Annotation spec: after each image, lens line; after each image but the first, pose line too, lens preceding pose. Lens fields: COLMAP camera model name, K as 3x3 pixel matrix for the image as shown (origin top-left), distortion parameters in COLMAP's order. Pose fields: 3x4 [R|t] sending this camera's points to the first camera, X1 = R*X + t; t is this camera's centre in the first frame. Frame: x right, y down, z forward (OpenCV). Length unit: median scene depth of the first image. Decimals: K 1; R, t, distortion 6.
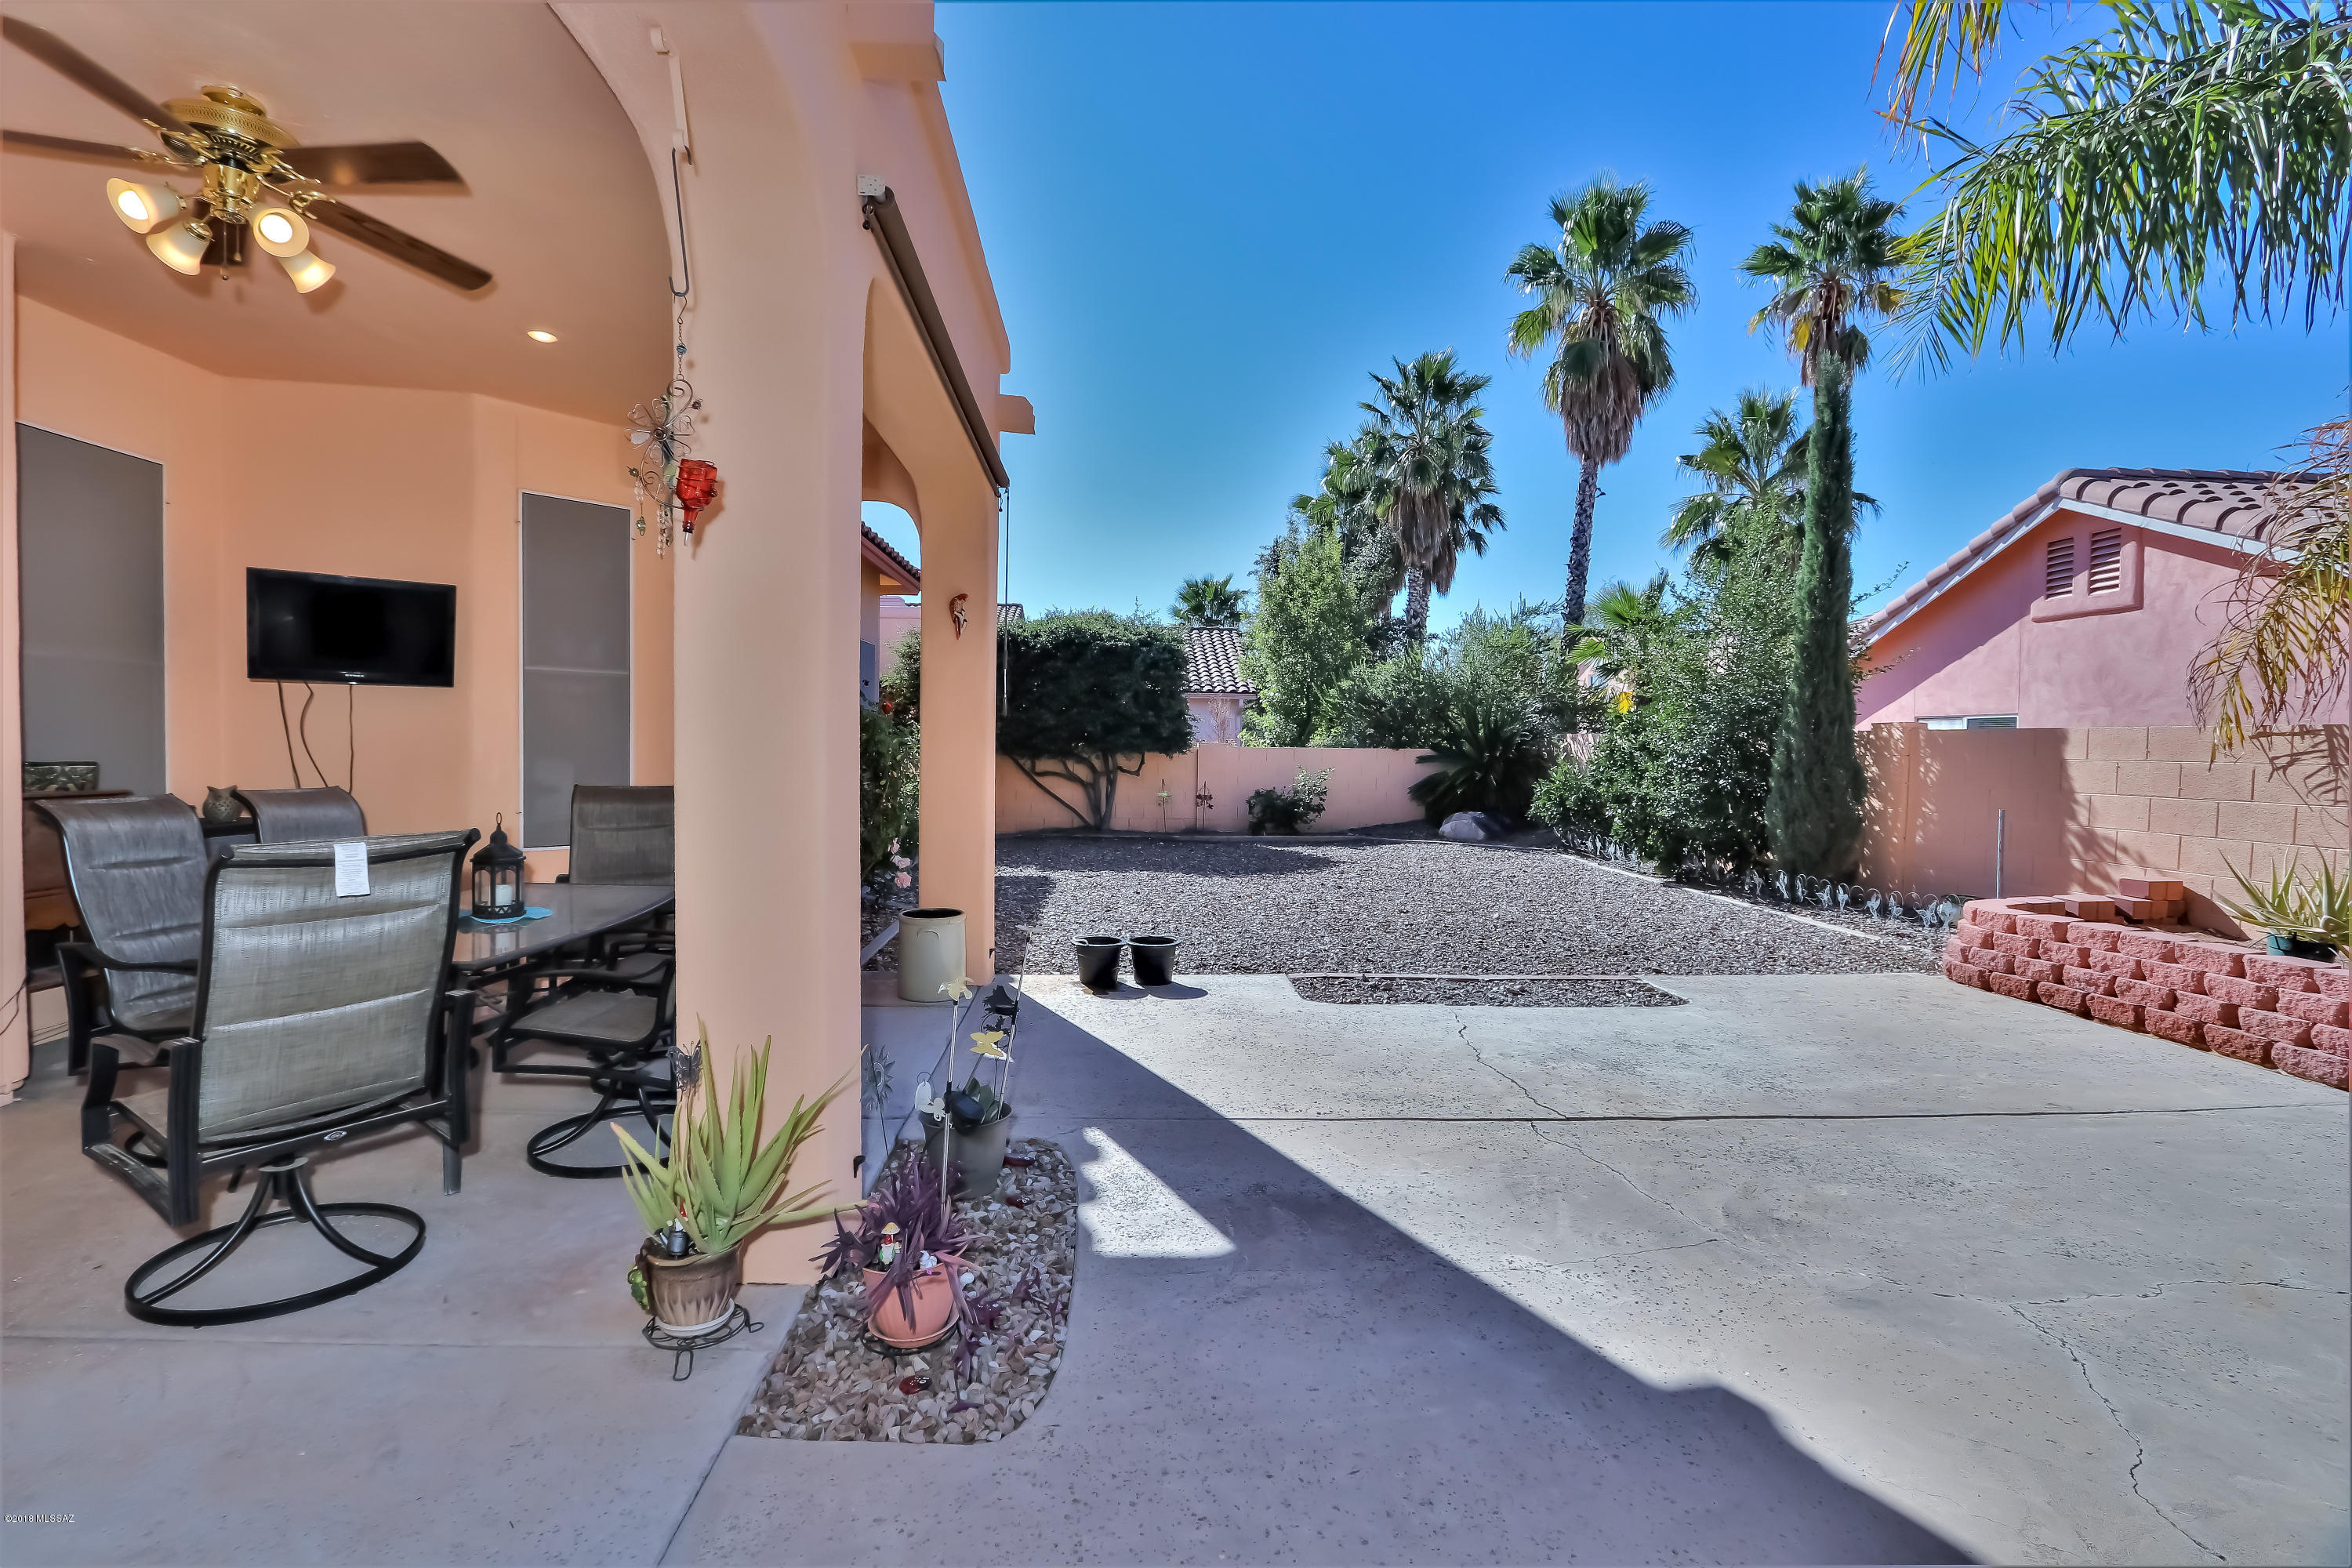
lens RADIAL K [[1090.8, 0, 1147.1], [0, 1090.8, 776.3], [0, 0, 1]] dist [-0.021793, 0.004306]
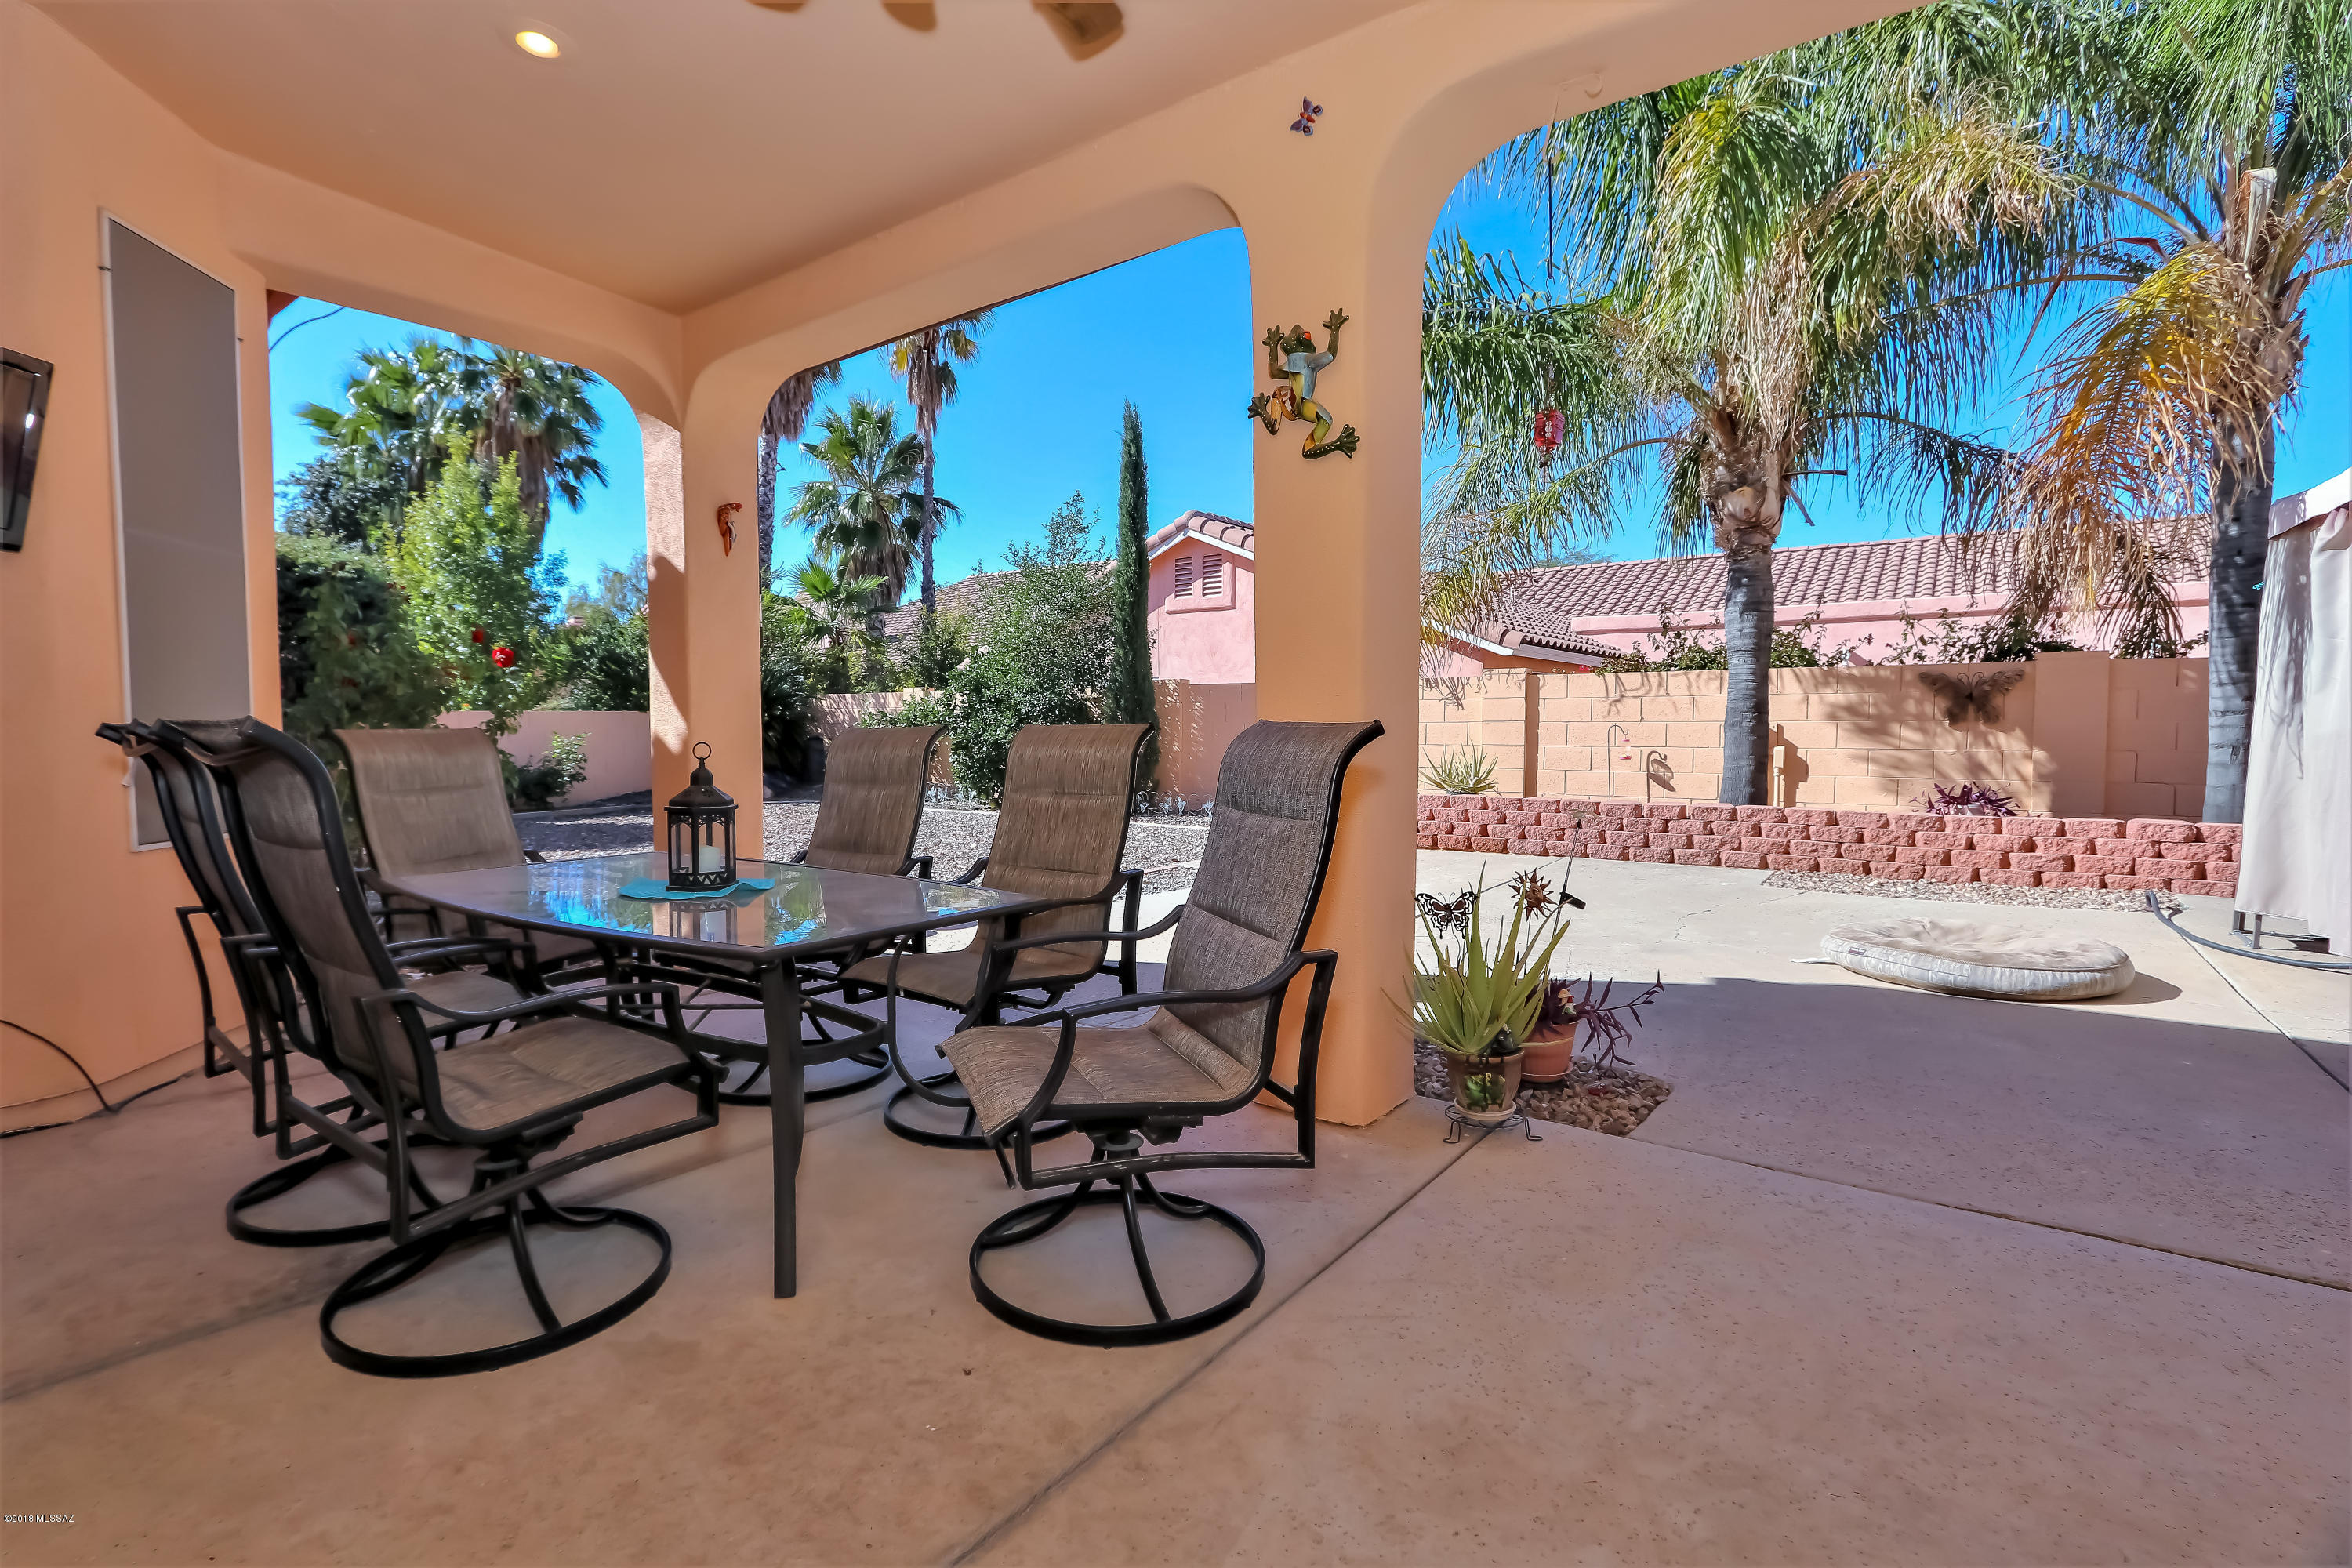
lens RADIAL K [[1090.8, 0, 1147.1], [0, 1090.8, 776.3], [0, 0, 1]] dist [-0.021793, 0.004306]
pose [[0.625388, -0.054858, 0.778384, -0.342165], [0.036957, 0.998489, 0.040677, 0.013000], [-0.779439, 0.003328, 0.626470, 0.113607]]
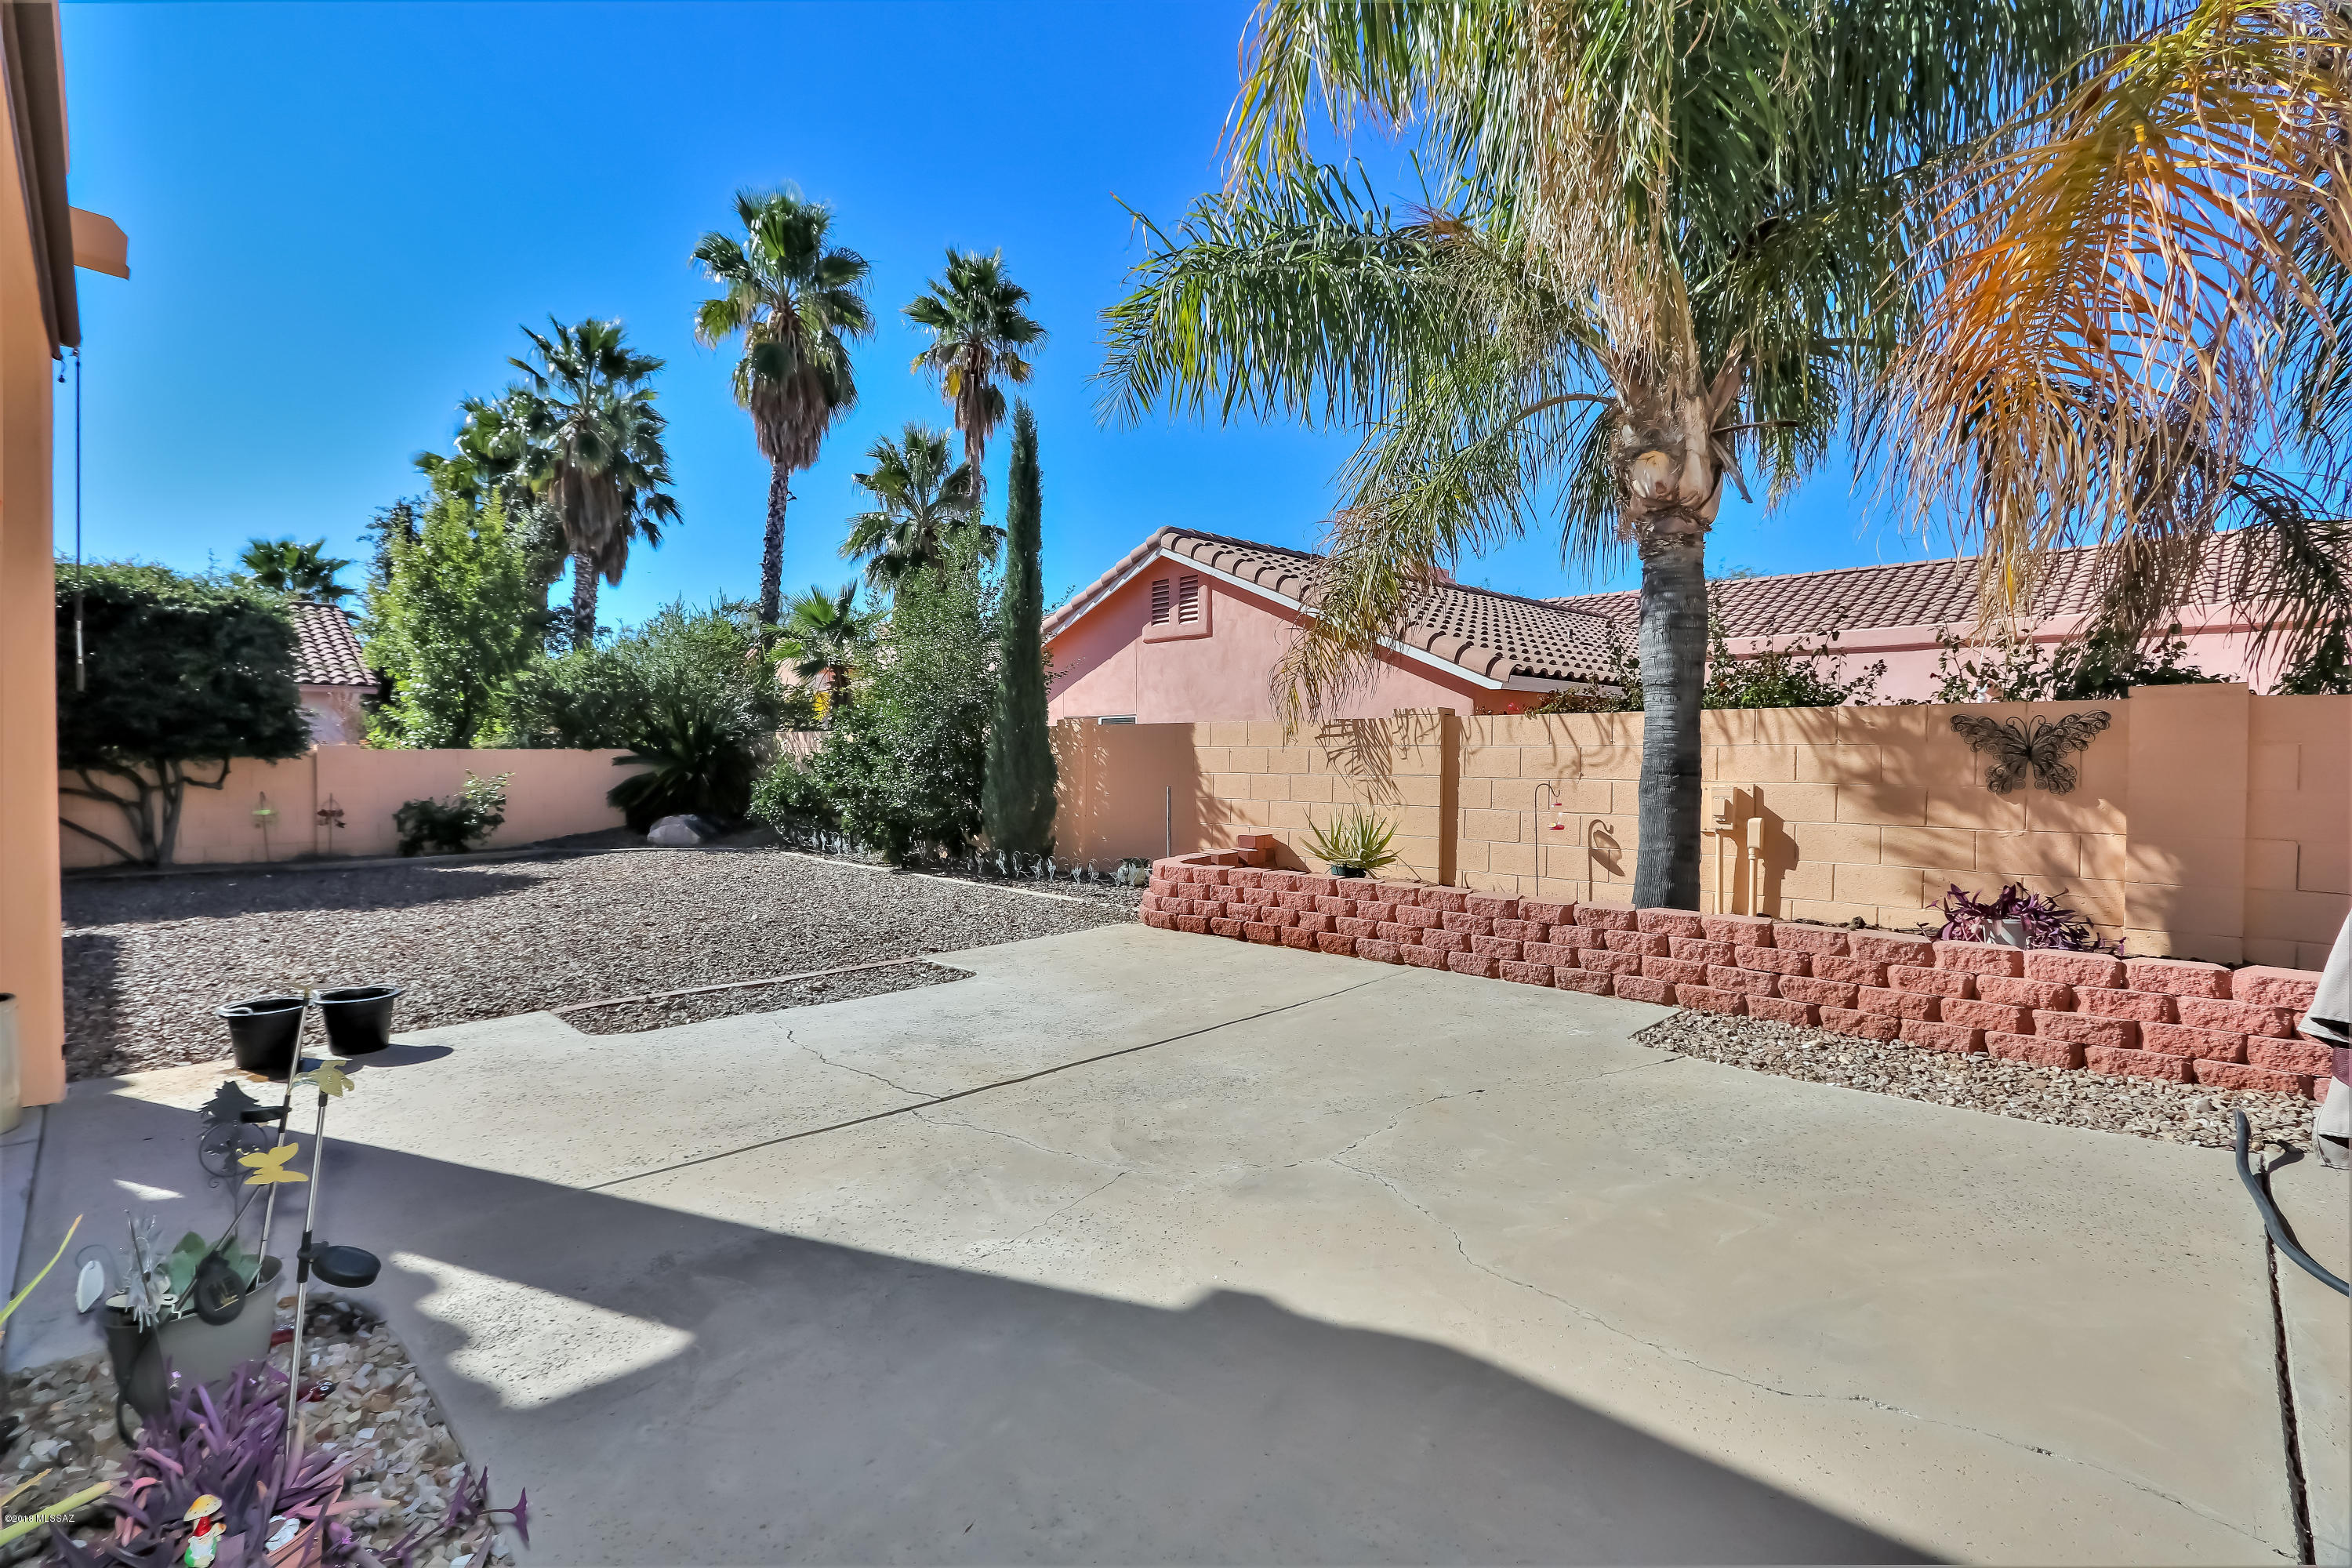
lens RADIAL K [[1090.8, 0, 1147.1], [0, 1090.8, 776.3], [0, 0, 1]] dist [-0.021793, 0.004306]
pose [[0.739234, -0.025769, 0.672955, -0.049462], [0.028731, 0.999565, 0.006715, 0.005905], [-0.672835, 0.014370, 0.739653, 0.044567]]
